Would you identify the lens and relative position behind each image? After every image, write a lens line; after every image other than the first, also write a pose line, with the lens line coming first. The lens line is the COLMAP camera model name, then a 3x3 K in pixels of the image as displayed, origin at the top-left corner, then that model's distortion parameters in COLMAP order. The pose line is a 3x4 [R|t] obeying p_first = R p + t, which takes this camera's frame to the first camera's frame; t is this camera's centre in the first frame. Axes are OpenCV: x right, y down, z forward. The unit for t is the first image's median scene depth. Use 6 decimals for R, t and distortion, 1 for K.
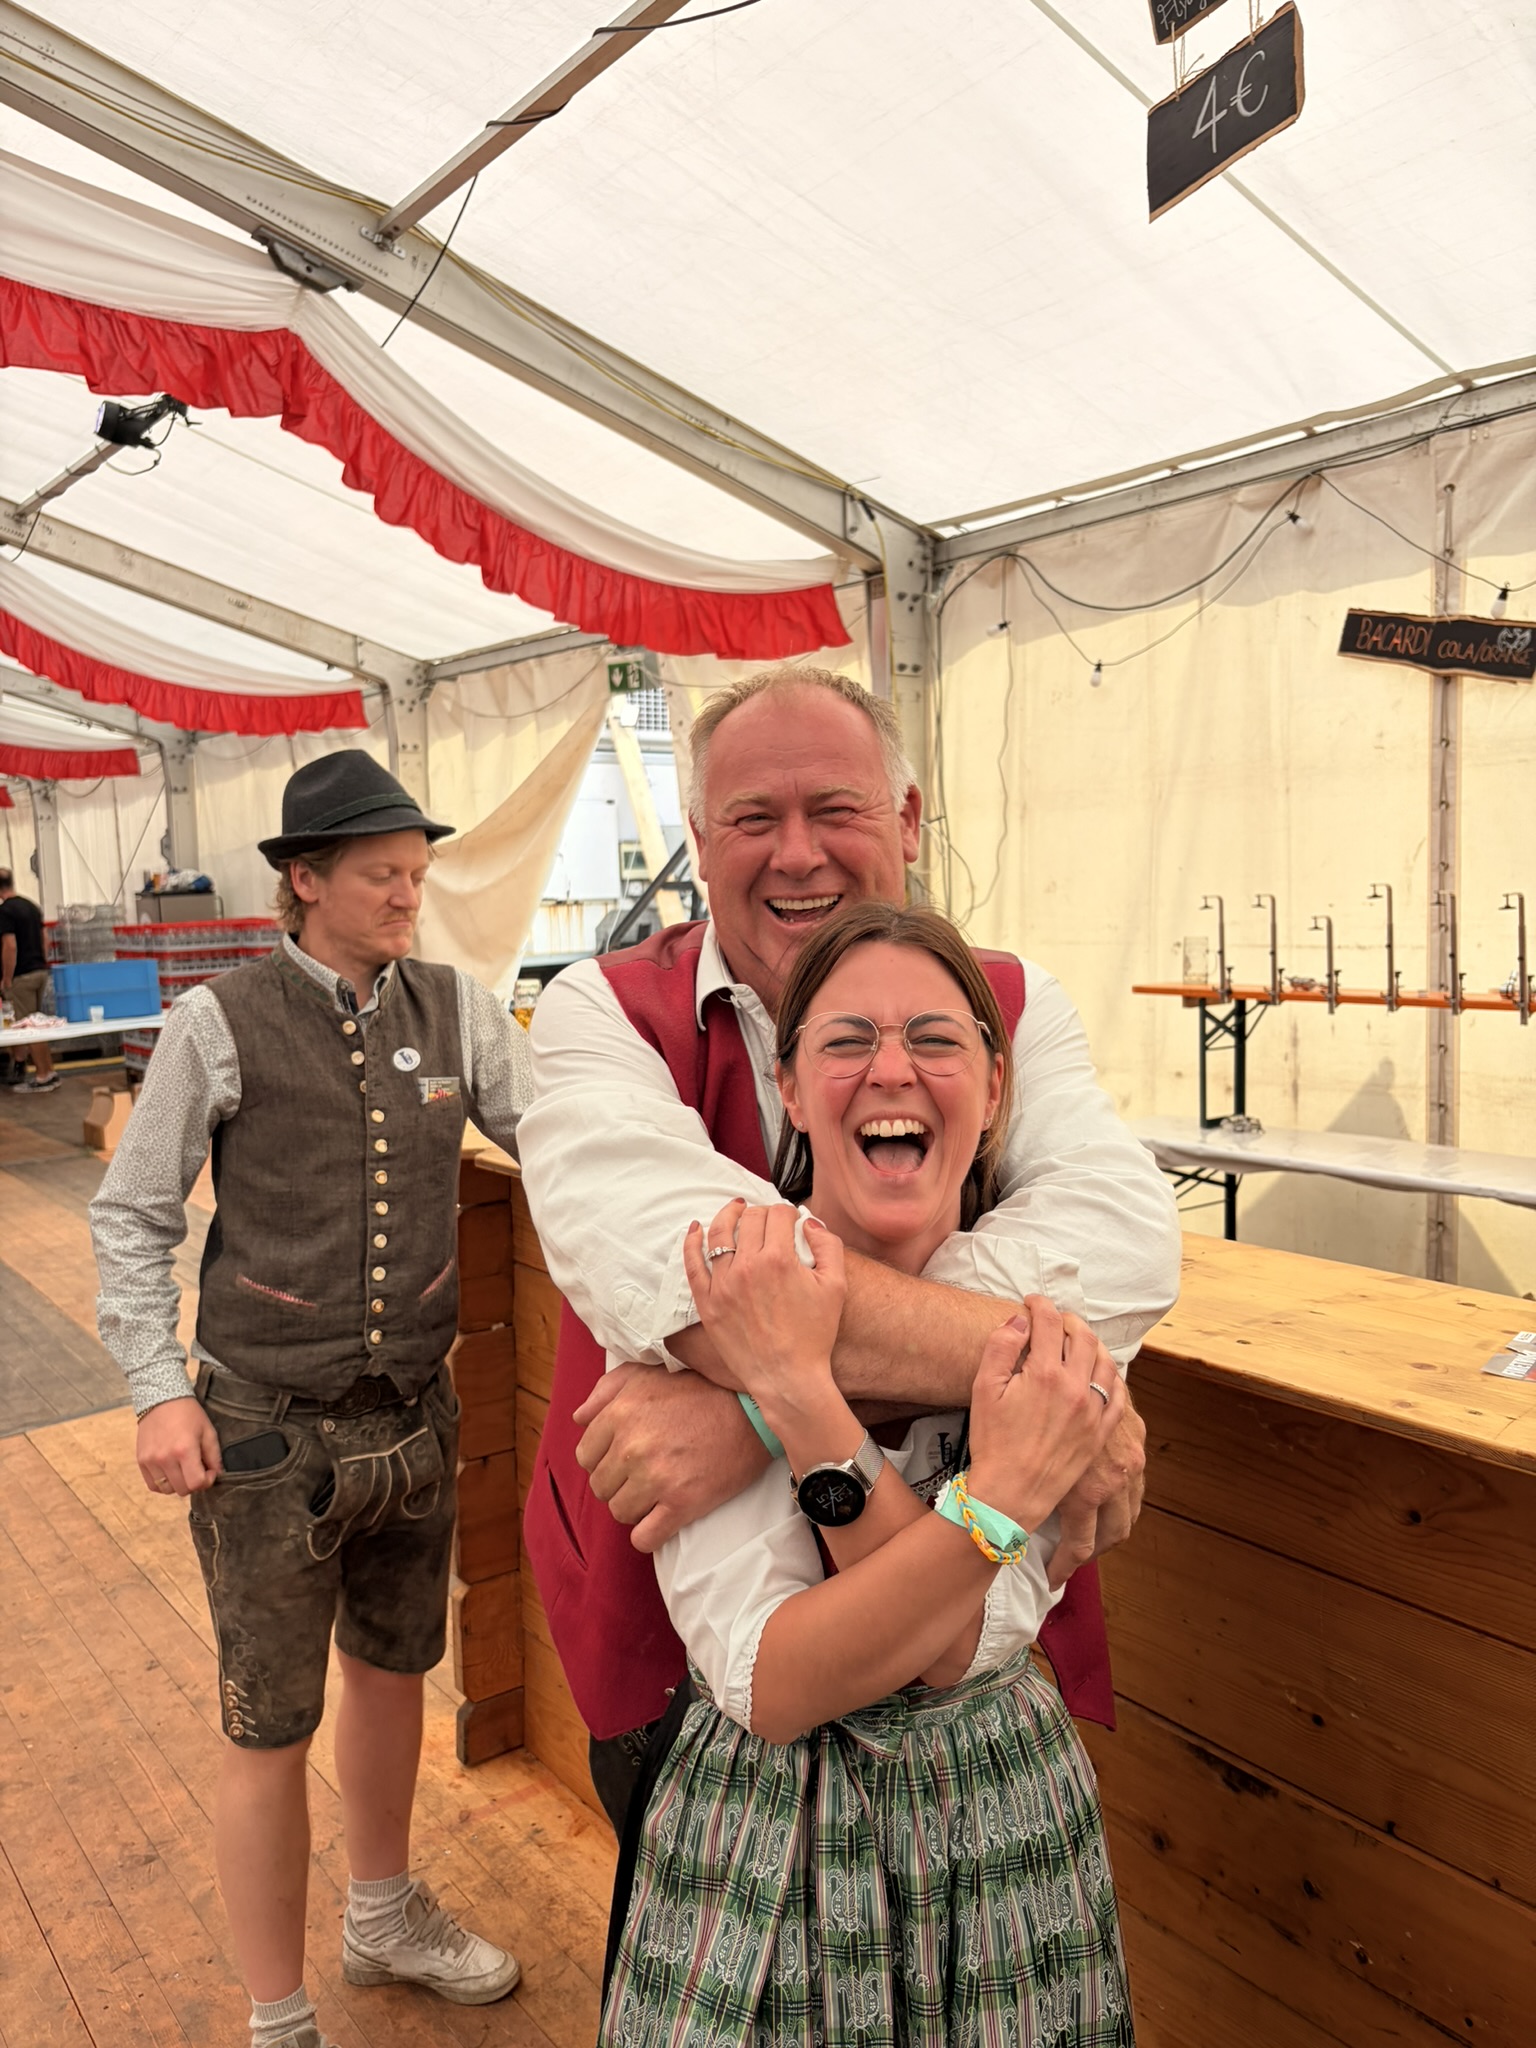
lens RADIAL K [[1570.2, 0, 774.7], [0, 1570.2, 1040.5], [0, 0, 1]] dist [0.034907, -0.026844]
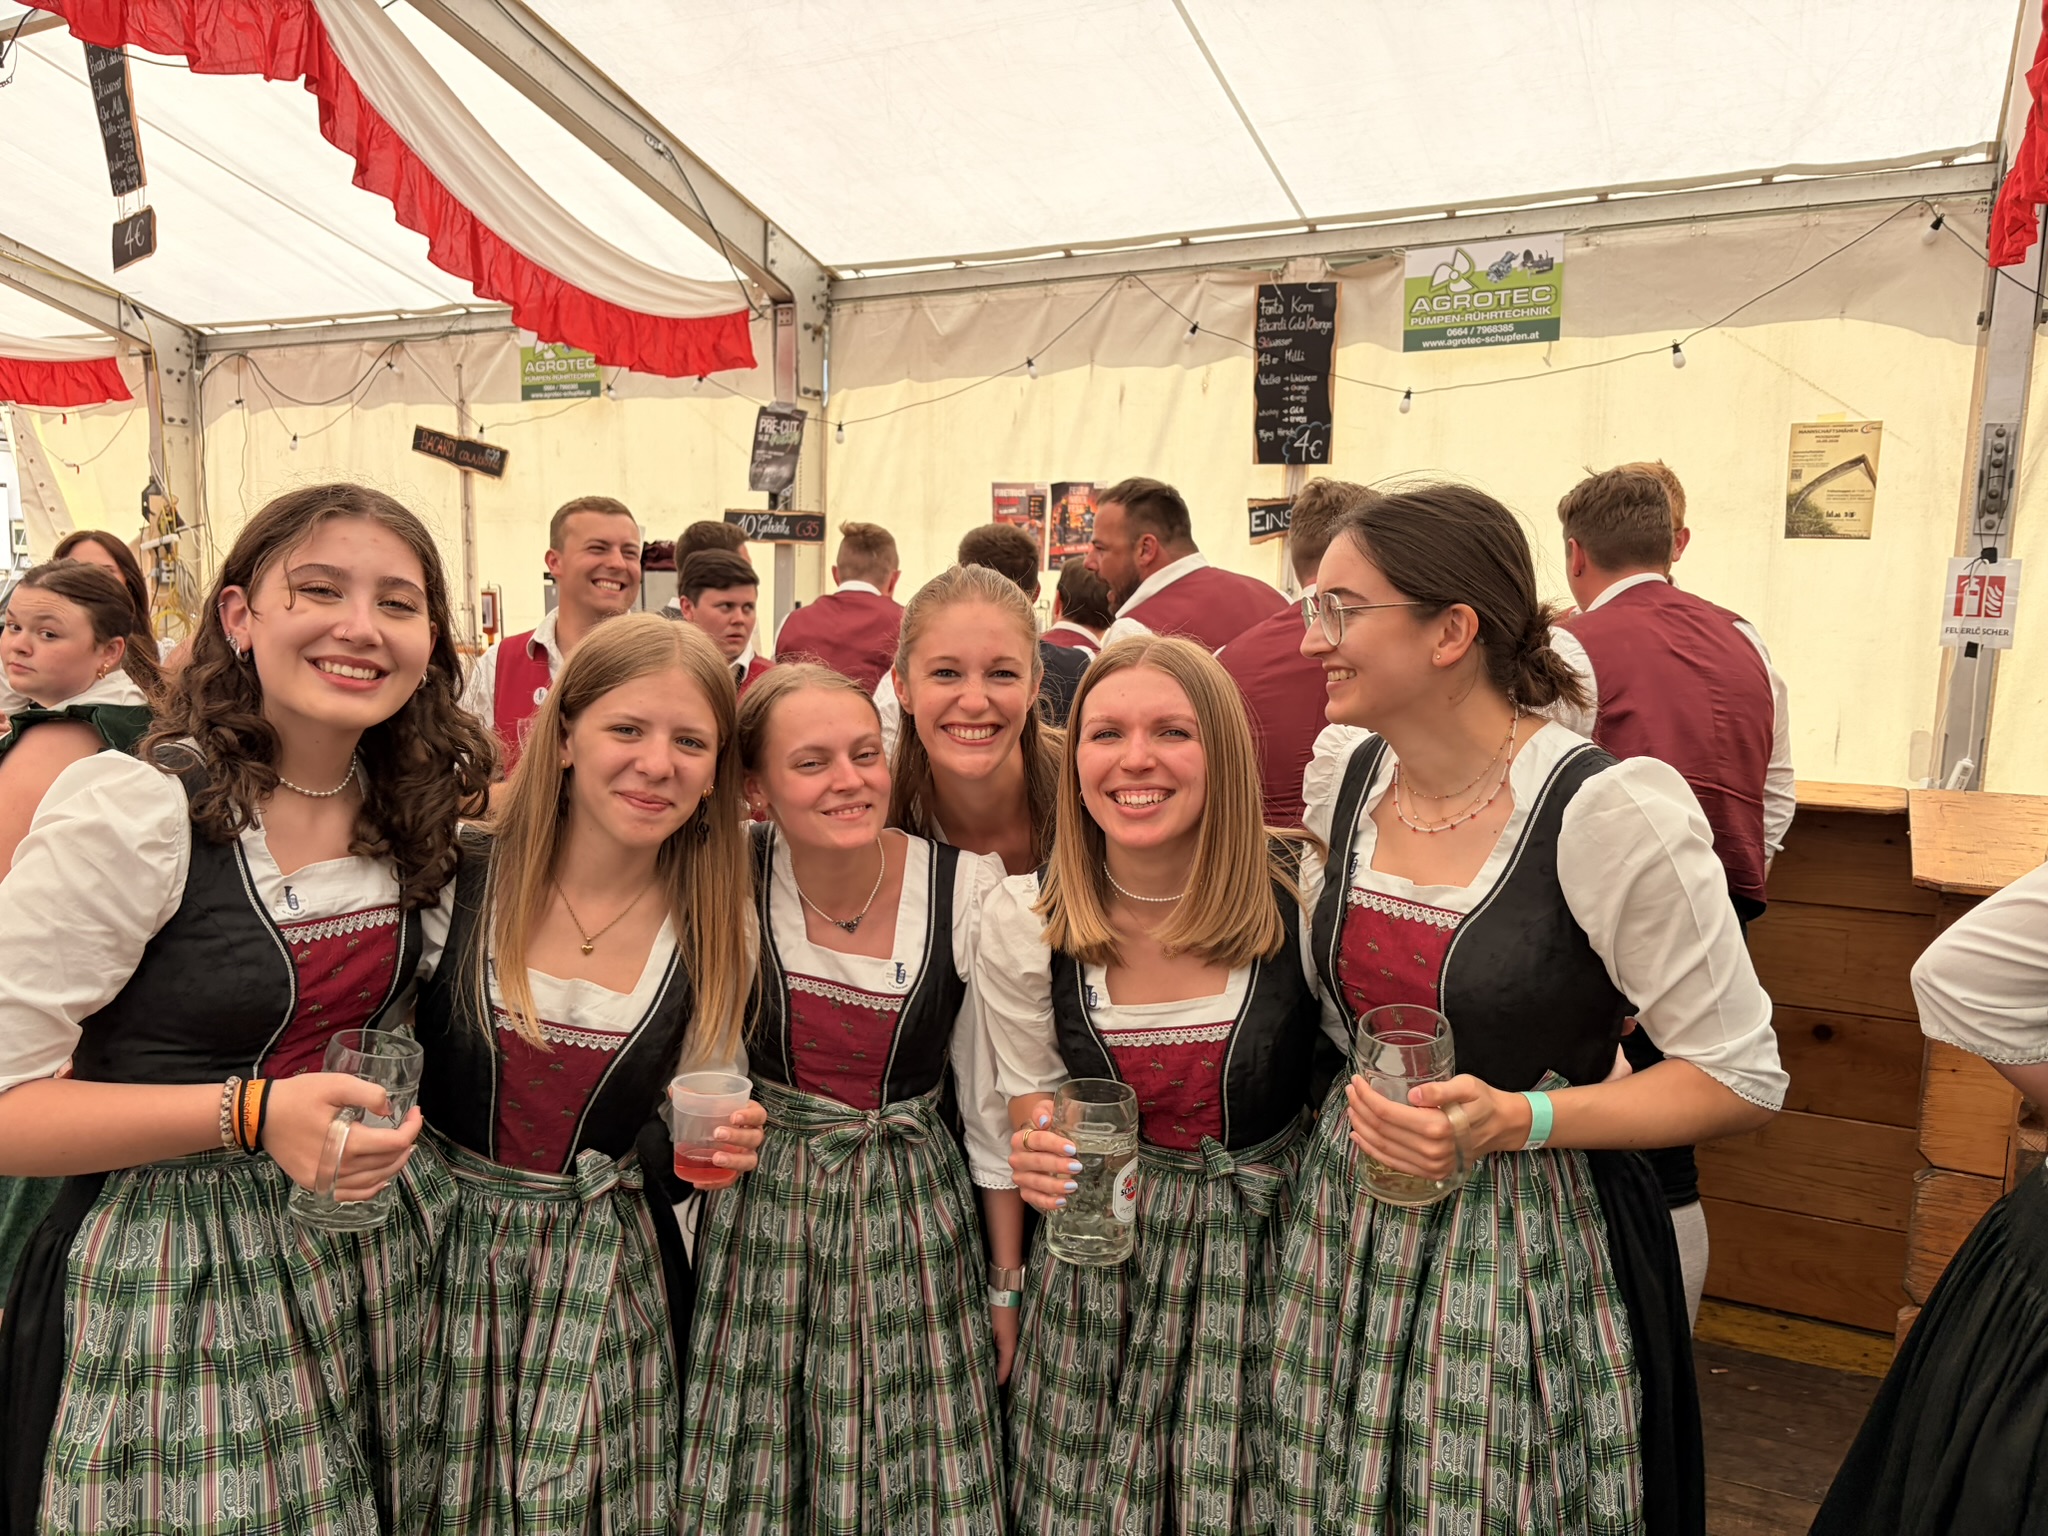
lens RADIAL K [[1570.2, 0, 1019.7], [0, 1570.2, 767.1], [0, 0, 1]] dist [0.034907, -0.026844]
pose [[0.916752, 0.012176, 0.399272, 0.223585], [-0.015744, 0.999860, 0.005658, 0.064678], [-0.399147, -0.011473, 0.916815, -0.673239]]
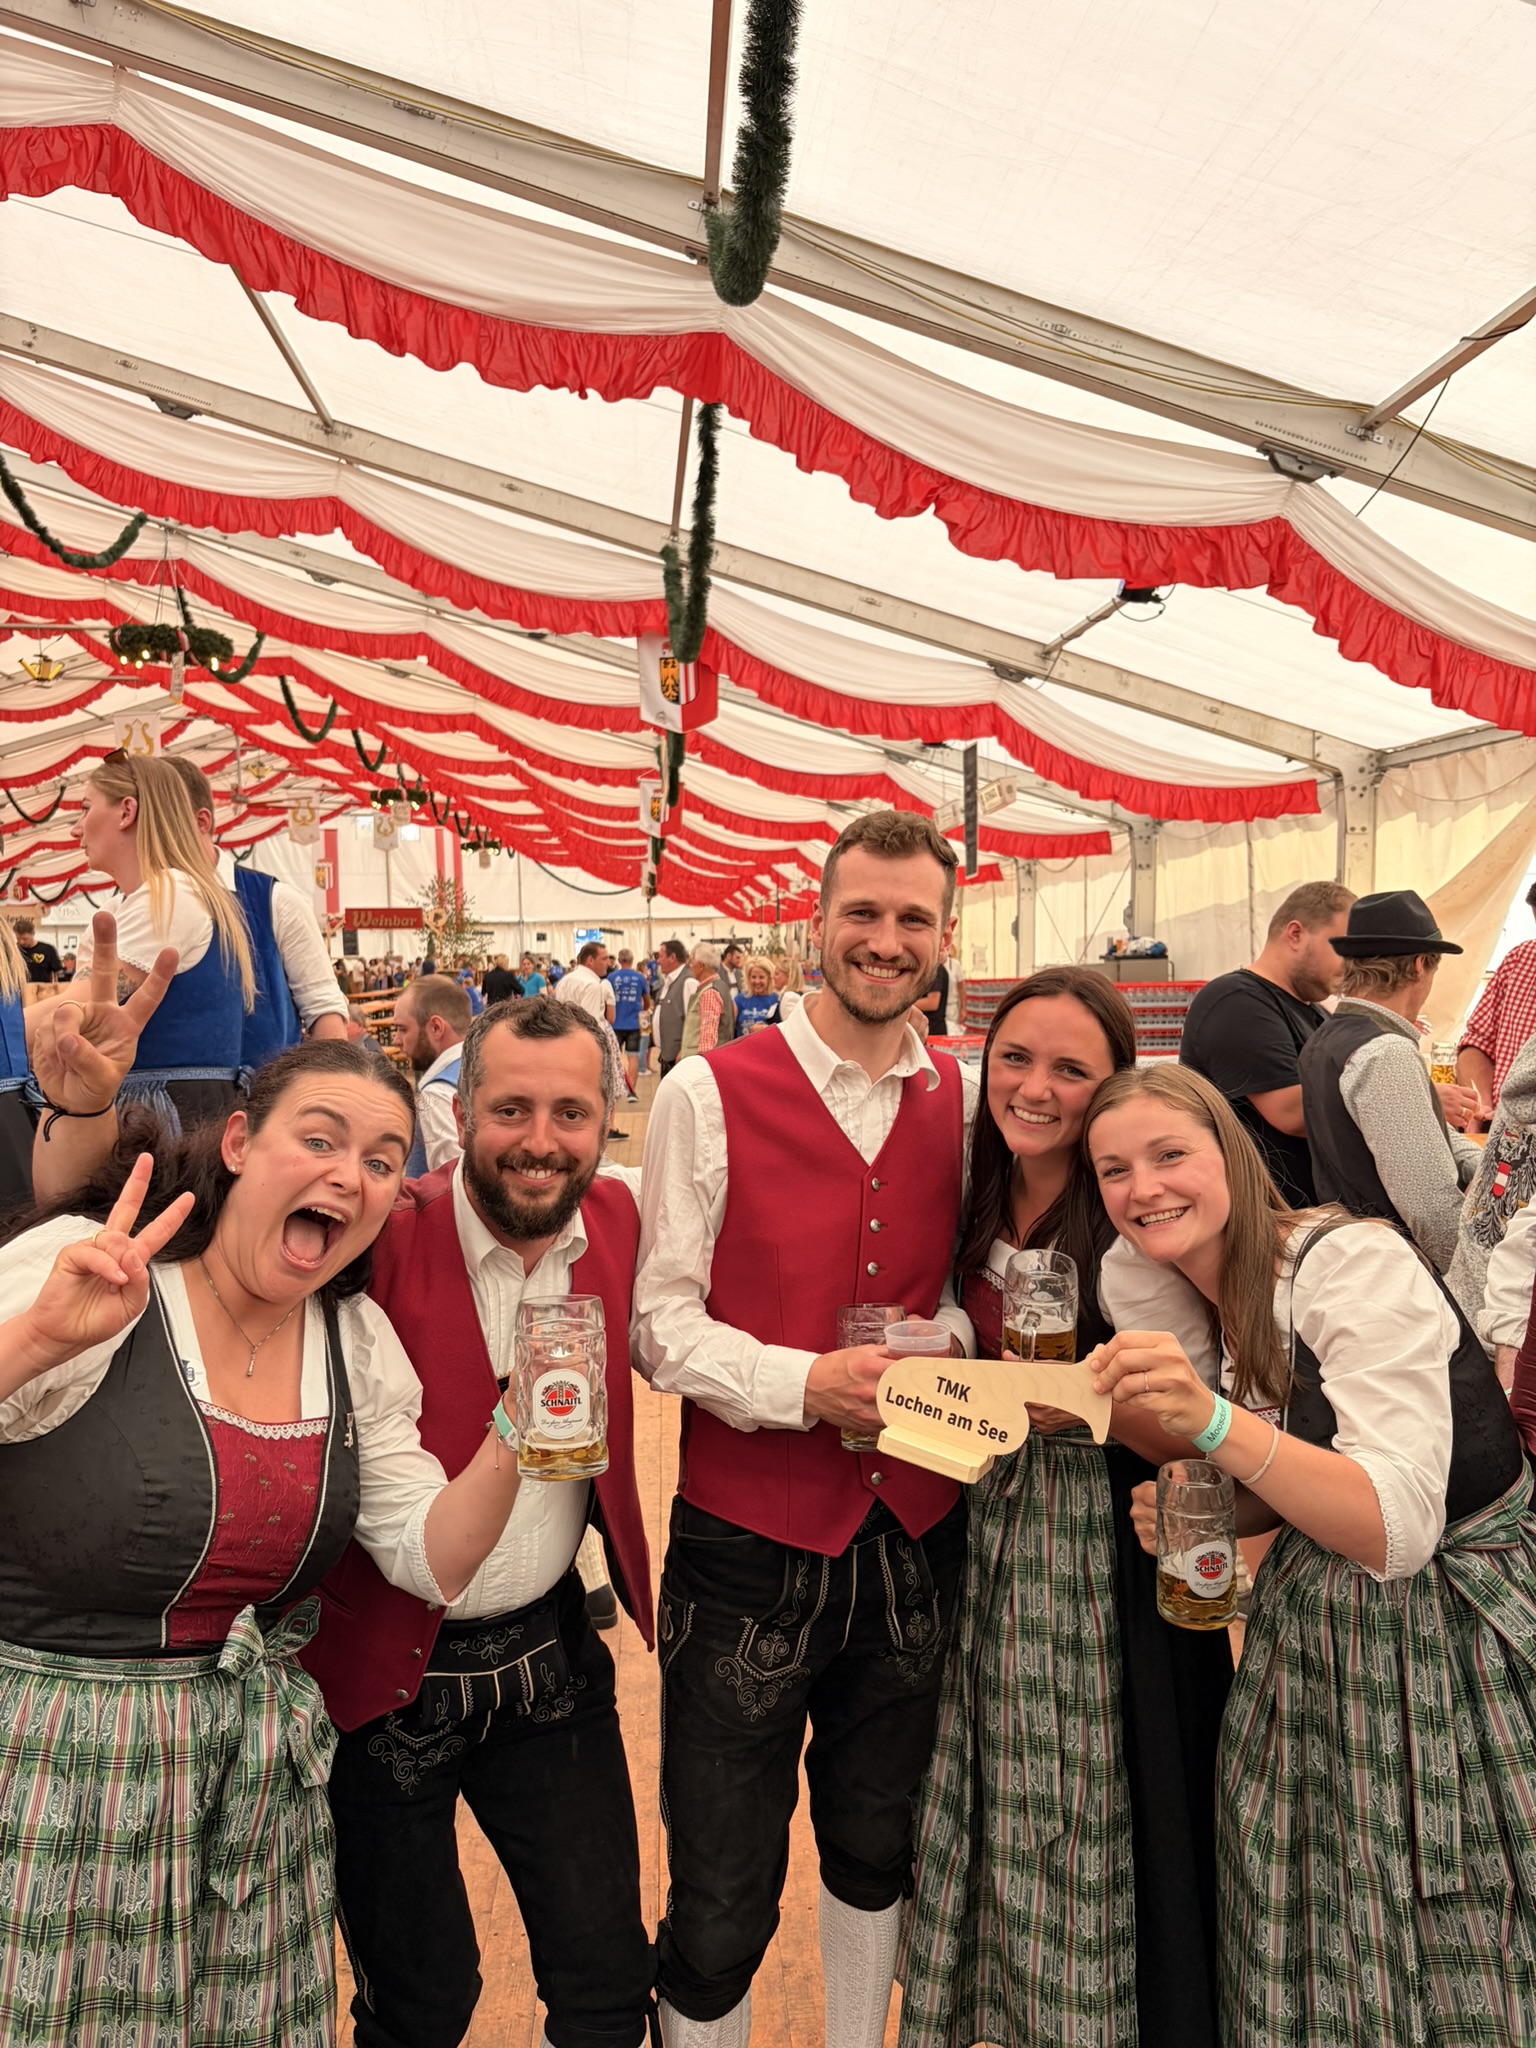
lens RADIAL K [[1570.2, 0, 747.9], [0, 1570.2, 1037.6], [0, 0, 1]] dist [0.034907, -0.026844]
pose [[0.829164, 0.057306, -0.556060, 0.049101], [-0.080881, 0.996563, -0.017901, 0.015412], [0.553123, 0.059818, 0.830949, -0.193003]]
